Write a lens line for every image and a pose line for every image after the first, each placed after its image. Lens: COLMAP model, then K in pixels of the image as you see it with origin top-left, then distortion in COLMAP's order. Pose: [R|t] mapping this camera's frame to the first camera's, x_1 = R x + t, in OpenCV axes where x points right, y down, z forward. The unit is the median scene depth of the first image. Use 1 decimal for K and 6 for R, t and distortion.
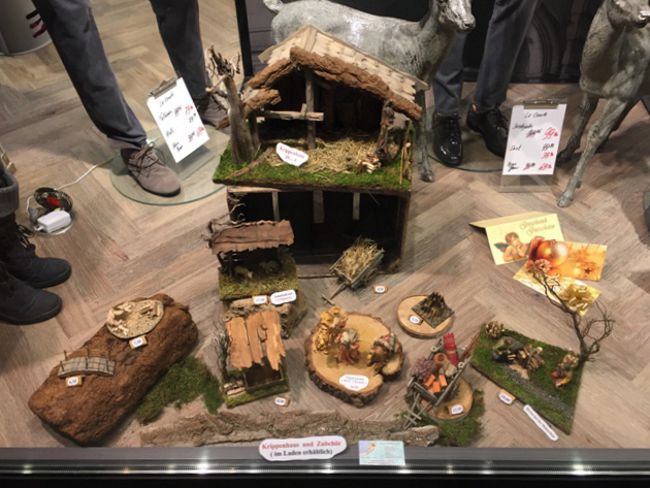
lens RADIAL K [[572.9, 0, 325.3], [0, 572.9, 244.8], [0, 0, 1]] dist [0.067350, -0.076806]
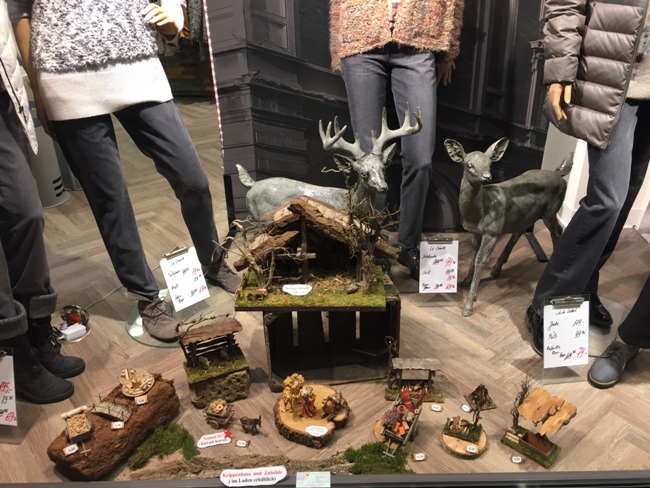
lens RADIAL K [[572.9, 0, 324.1], [0, 572.9, 243.1], [0, 0, 1]] dist [0.067350, -0.076806]
pose [[0.999881, -0.010556, 0.011281, 0.082661], [0.013468, 0.953333, -0.301620, 0.177444], [-0.007571, 0.301736, 0.953362, -0.311649]]
